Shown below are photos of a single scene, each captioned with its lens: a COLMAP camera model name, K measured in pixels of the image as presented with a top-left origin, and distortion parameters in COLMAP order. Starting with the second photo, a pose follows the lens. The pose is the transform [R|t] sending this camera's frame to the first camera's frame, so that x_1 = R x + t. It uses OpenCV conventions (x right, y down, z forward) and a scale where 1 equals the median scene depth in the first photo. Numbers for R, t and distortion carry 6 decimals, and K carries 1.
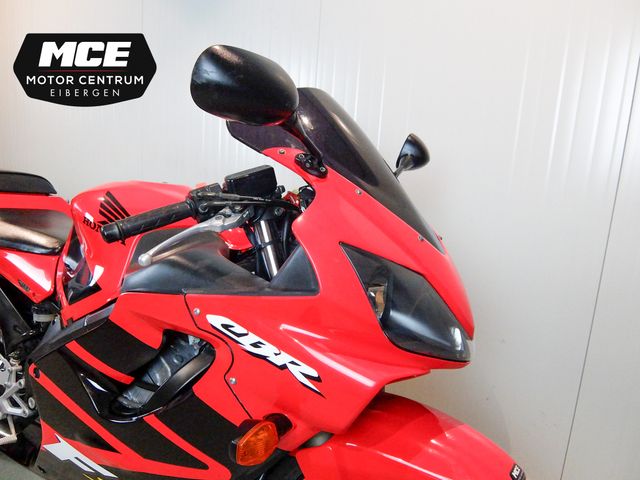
lens RADIAL K [[473.0, 0, 318.2], [0, 473.0, 243.7], [0, 0, 1]] dist [-0.030447, 0.008688]
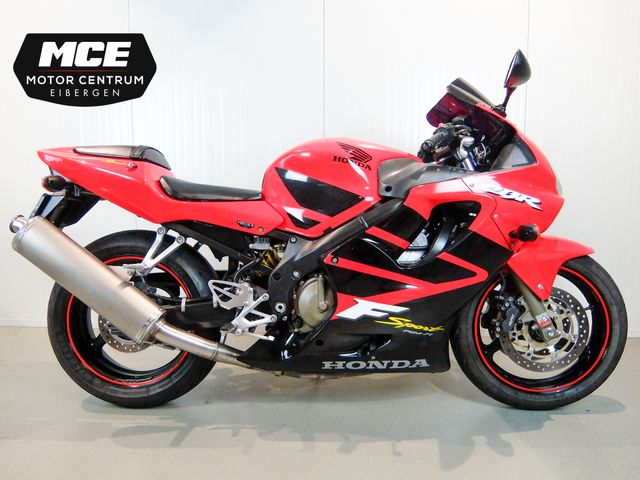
lens RADIAL K [[473.0, 0, 320.4], [0, 473.0, 248.3], [0, 0, 1]] dist [-0.030447, 0.008688]
pose [[0.877740, -0.128854, 0.461485, -1.711728], [0.153491, 0.988019, -0.016068, 0.334264], [-0.453886, 0.084938, 0.887002, -0.389175]]
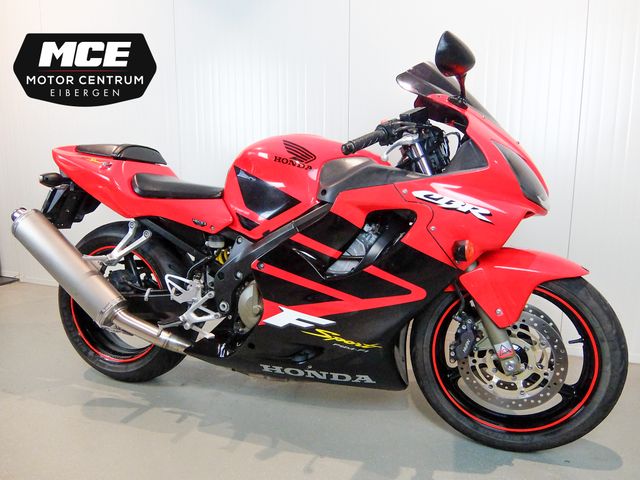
lens RADIAL K [[473.0, 0, 319.5], [0, 473.0, 249.6], [0, 0, 1]] dist [-0.030447, 0.008688]
pose [[0.980234, -0.101550, 0.169792, -0.861477], [0.101671, 0.994786, 0.008006, 0.305955], [-0.169719, 0.009415, 0.985447, -0.594465]]
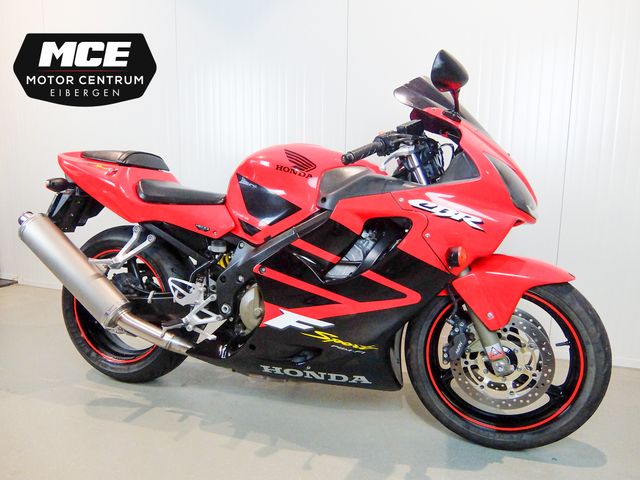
lens RADIAL K [[473.0, 0, 319.9], [0, 473.0, 250.4], [0, 0, 1]] dist [-0.030447, 0.008688]
pose [[0.978572, -0.092344, 0.184035, -0.898220], [0.093881, 0.995583, 0.000363, 0.302331], [-0.183256, 0.016923, 0.982920, -0.670145]]
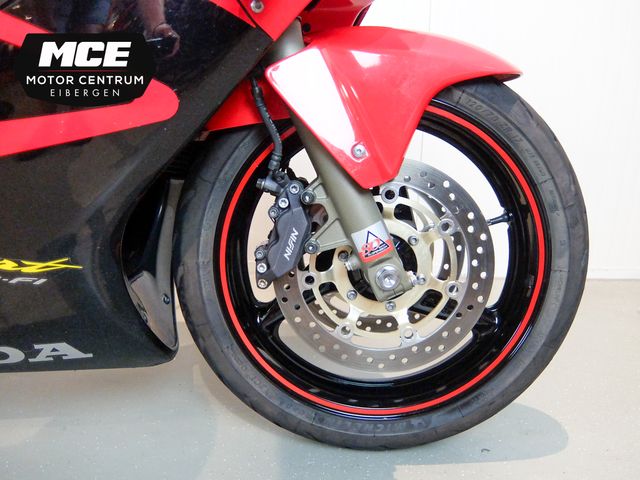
lens RADIAL K [[473.0, 0, 323.1], [0, 473.0, 243.1], [0, 0, 1]] dist [-0.030447, 0.008688]
pose [[0.847701, -0.172860, 0.501519, -0.380923], [0.135835, 0.984631, 0.109778, 0.669942], [-0.512788, -0.024935, 0.858153, 0.407646]]
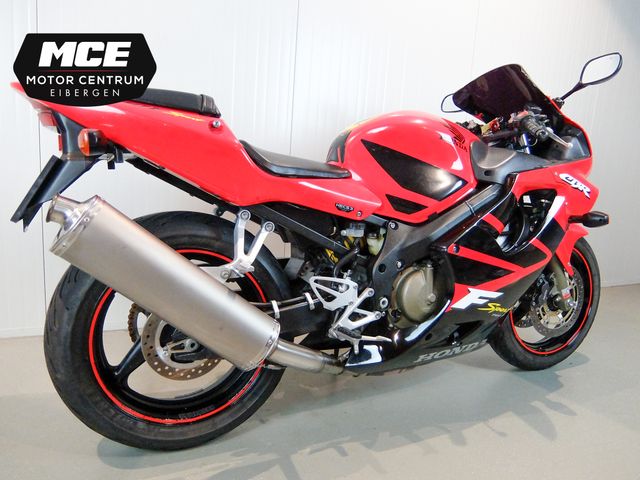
lens RADIAL K [[473.0, 0, 315.8], [0, 473.0, 245.1], [0, 0, 1]] dist [-0.030447, 0.008688]
pose [[0.559386, -0.190547, 0.806709, -2.523207], [0.137470, 0.981068, 0.136407, 0.027102], [-0.817428, 0.034594, 0.574991, 0.699147]]
